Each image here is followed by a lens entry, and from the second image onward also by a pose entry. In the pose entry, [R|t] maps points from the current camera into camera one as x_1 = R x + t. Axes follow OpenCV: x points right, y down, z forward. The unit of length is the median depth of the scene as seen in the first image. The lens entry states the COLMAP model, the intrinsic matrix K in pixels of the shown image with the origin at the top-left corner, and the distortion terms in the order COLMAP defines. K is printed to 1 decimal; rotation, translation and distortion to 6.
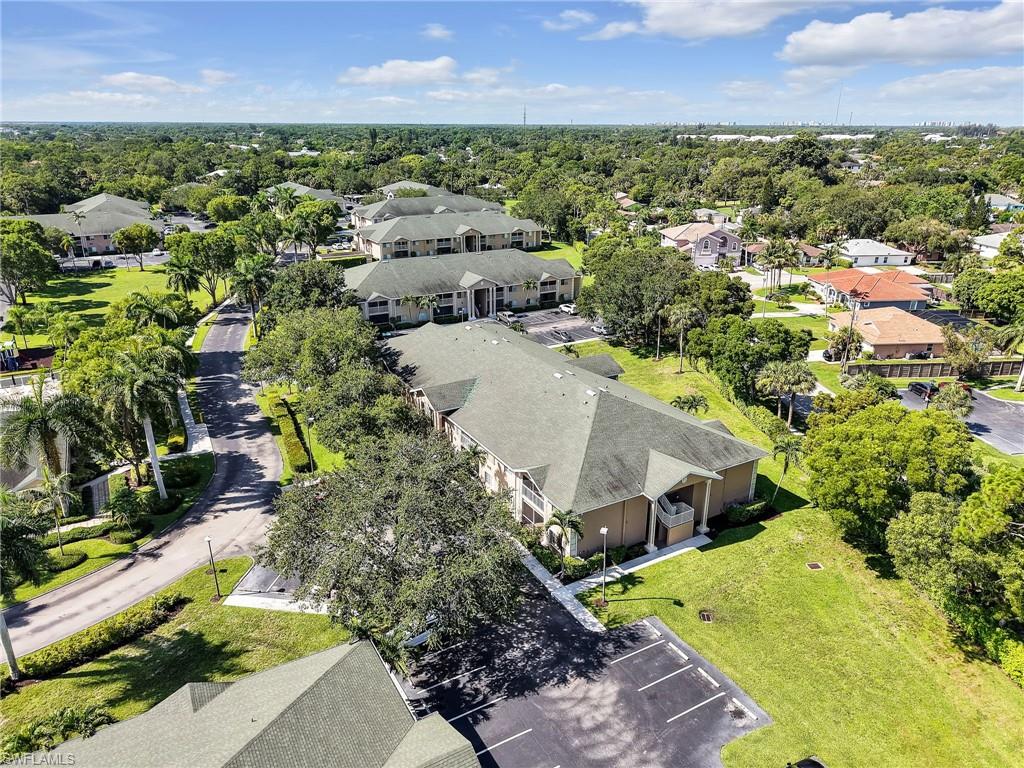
lens RADIAL K [[701.8, 0, 512.0], [0, 701.8, 384.0], [0, 0, 1]] dist [0.004385, -0.003285]
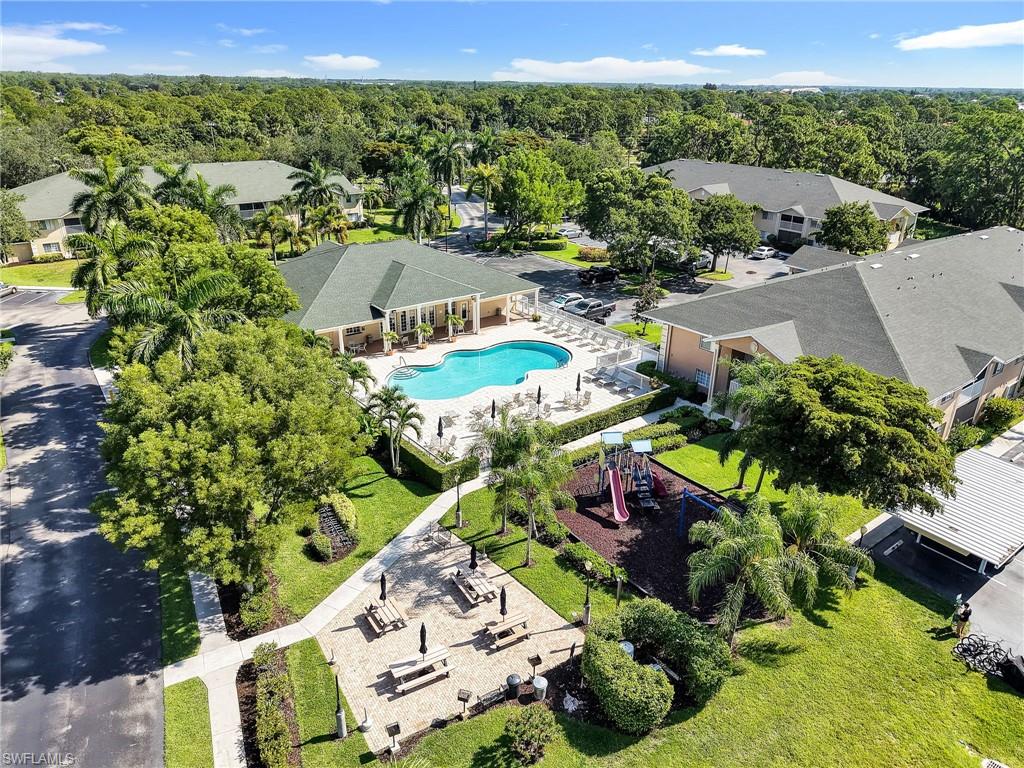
lens RADIAL K [[701.8, 0, 512.0], [0, 701.8, 384.0], [0, 0, 1]] dist [0.004385, -0.003285]
pose [[-0.990539, 0.037819, -0.131920, -0.409057], [-0.063472, 0.726033, 0.684725, -0.235489], [0.121674, 0.686619, -0.716763, 0.849696]]
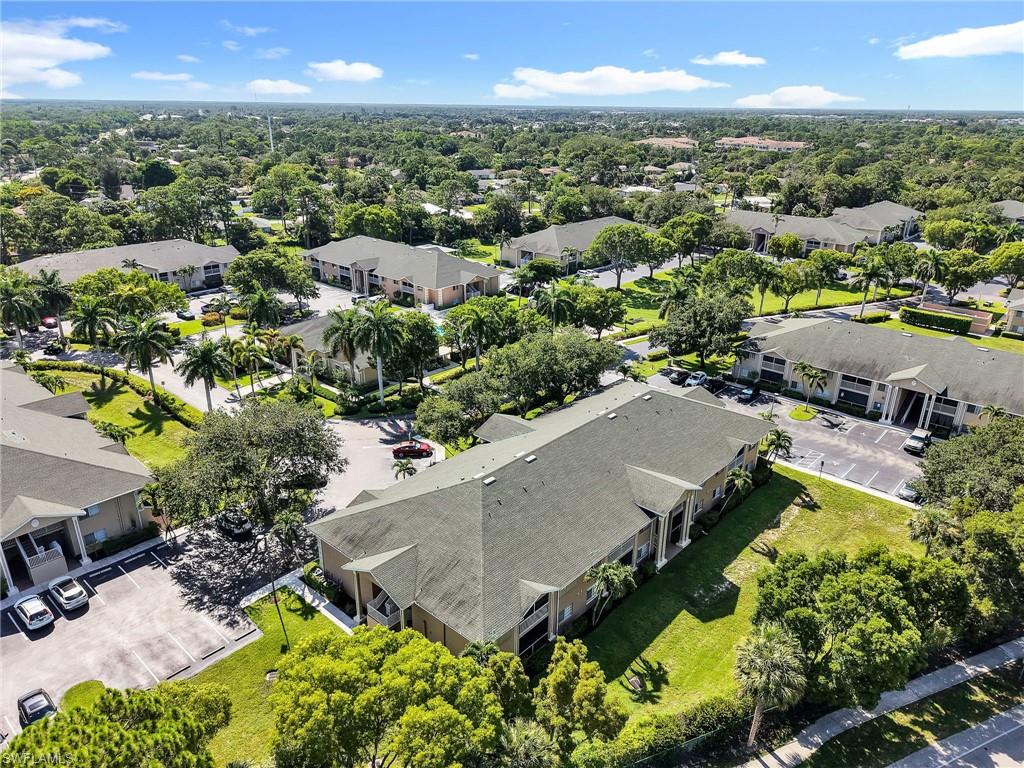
lens RADIAL K [[701.8, 0, 512.0], [0, 701.8, 384.0], [0, 0, 1]] dist [0.004385, -0.003285]
pose [[0.311789, 0.343492, -0.885890, 0.406925], [-0.342887, 0.910215, 0.232245, -0.144716], [0.886124, 0.231349, 0.401574, 0.286287]]
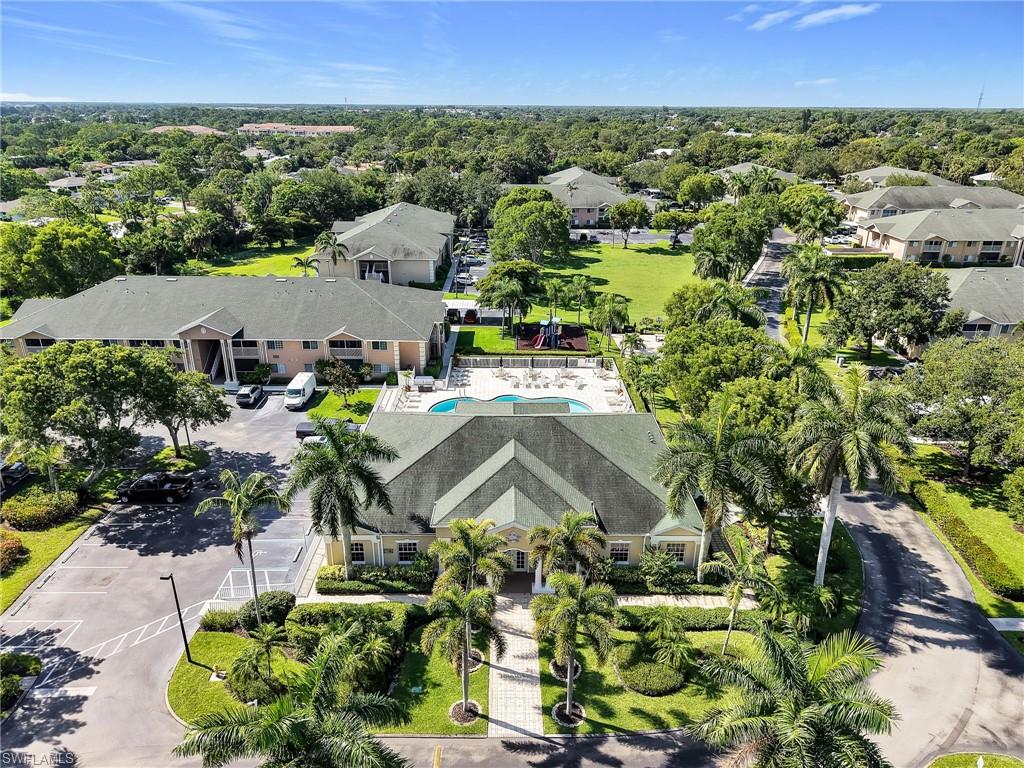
lens RADIAL K [[701.8, 0, 512.0], [0, 701.8, 384.0], [0, 0, 1]] dist [0.004385, -0.003285]
pose [[0.867435, 0.181231, -0.463371, -0.213260], [-0.172013, 0.983110, 0.062500, -0.014587], [0.466871, 0.025491, 0.883958, 0.100258]]
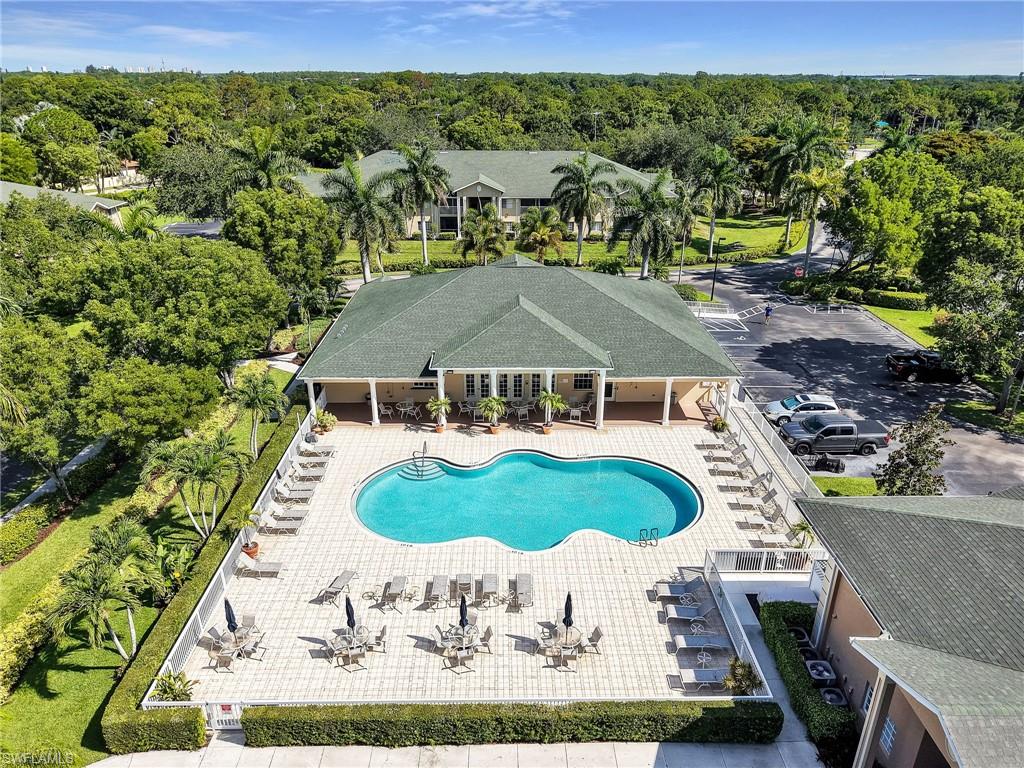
lens RADIAL K [[682.3, 0, 512.0], [0, 682.3, 384.0], [0, 0, 1]] dist [0.006440, -0.000603]
pose [[-0.864984, -0.205182, 0.457933, -0.543517], [0.173525, 0.733976, 0.656634, -0.149920], [-0.470841, 0.647441, -0.599273, 0.670389]]
